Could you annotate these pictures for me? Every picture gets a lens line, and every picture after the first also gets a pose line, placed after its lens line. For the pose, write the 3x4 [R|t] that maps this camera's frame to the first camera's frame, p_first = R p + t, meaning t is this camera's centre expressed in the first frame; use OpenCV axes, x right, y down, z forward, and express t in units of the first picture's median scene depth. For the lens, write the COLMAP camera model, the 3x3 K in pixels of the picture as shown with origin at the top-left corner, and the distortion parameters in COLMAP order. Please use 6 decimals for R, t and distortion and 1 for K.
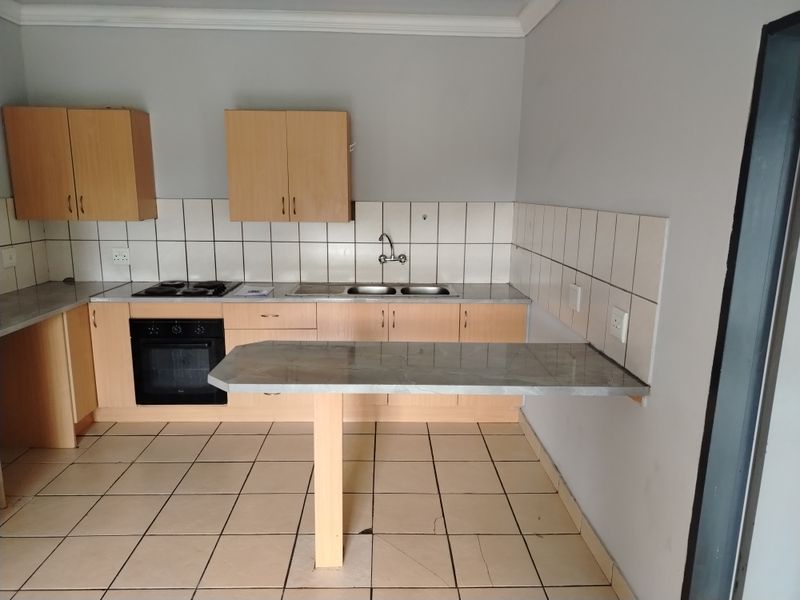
lens RADIAL K [[567.8, 0, 400.5], [0, 567.8, 312.8], [0, 0, 1]] dist [-0.007818, -0.006272]
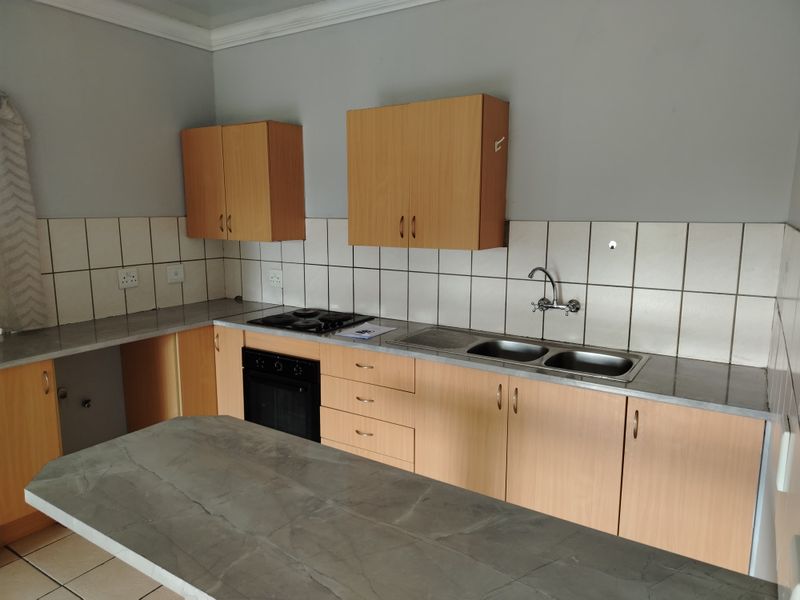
lens RADIAL K [[552.7, 0, 397.3], [0, 552.7, 295.9], [0, 0, 1]] dist [0.095513, -0.123875]
pose [[0.816738, 0.076329, -0.571938, 0.213952], [-0.113513, 0.993097, -0.029564, -0.066868], [0.565733, 0.089069, 0.819764, 0.359511]]
